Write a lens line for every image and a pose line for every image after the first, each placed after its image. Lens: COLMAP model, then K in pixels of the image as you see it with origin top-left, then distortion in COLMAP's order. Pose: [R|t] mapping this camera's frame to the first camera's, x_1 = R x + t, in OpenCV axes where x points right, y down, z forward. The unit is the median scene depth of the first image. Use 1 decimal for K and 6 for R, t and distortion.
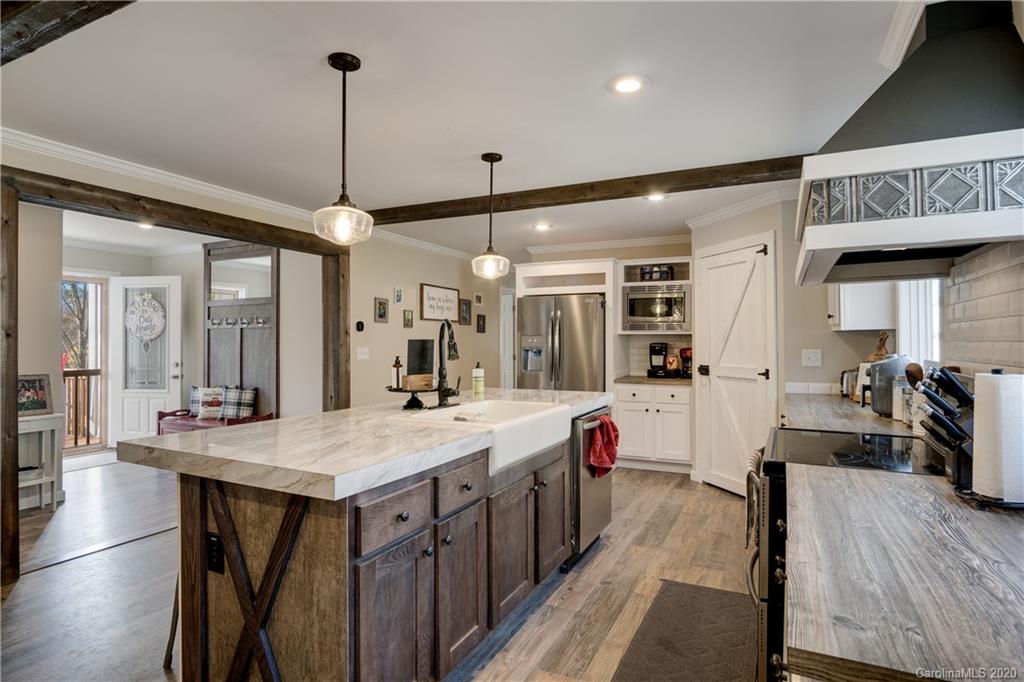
lens RADIAL K [[554.3, 0, 516.7], [0, 554.3, 336.0], [0, 0, 1]] dist [-0.028567, 0.003772]
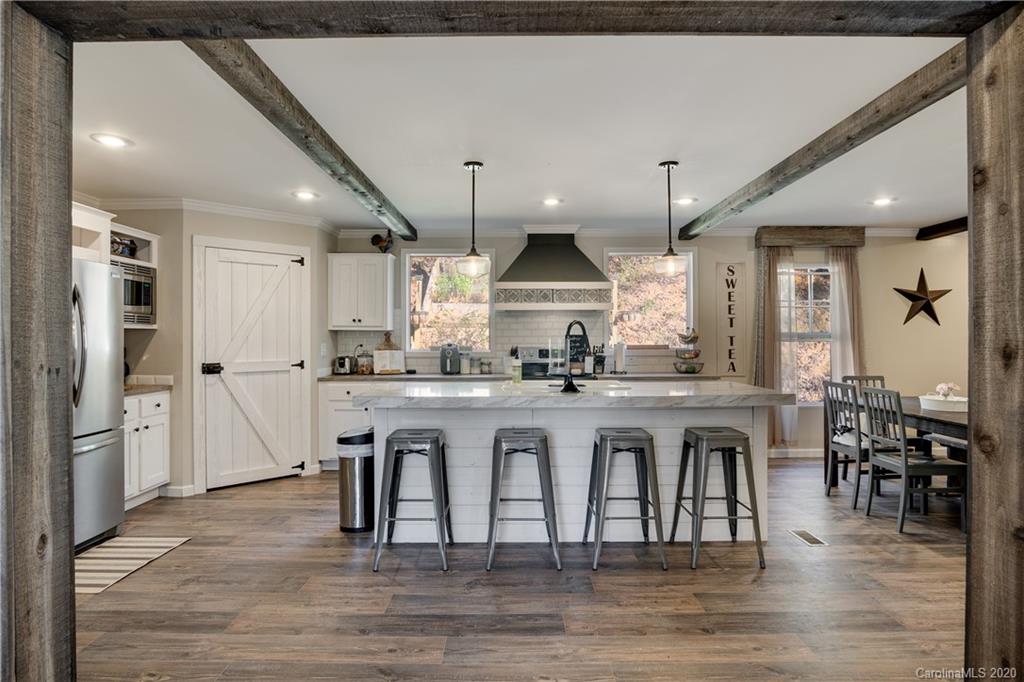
lens RADIAL K [[554.3, 0, 507.7], [0, 554.3, 337.8], [0, 0, 1]] dist [-0.028567, 0.003772]
pose [[-0.431536, 0.001815, 0.902094, -0.854708], [-0.006034, 0.999970, -0.004898, 0.014000], [-0.902076, -0.007556, -0.431512, 1.148266]]
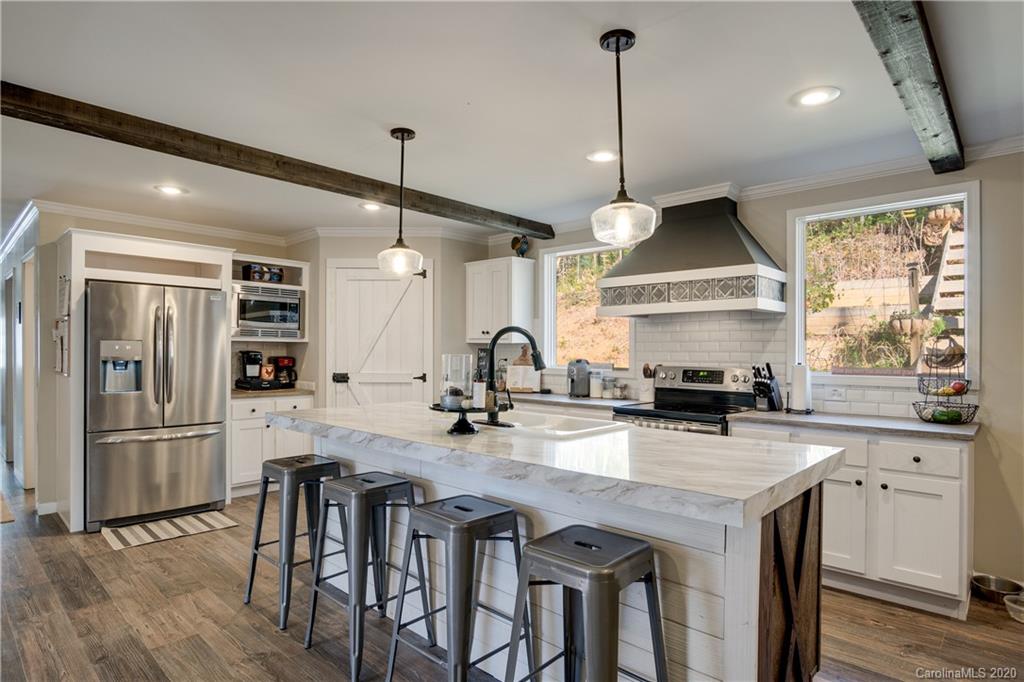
lens RADIAL K [[554.3, 0, 508.4], [0, 554.3, 351.3], [0, 0, 1]] dist [-0.028567, 0.003772]
pose [[0.304230, 0.001330, 0.952598, -0.658293], [-0.015154, 0.999879, 0.003444, 0.005070], [-0.952478, -0.015483, 0.304213, 0.472164]]
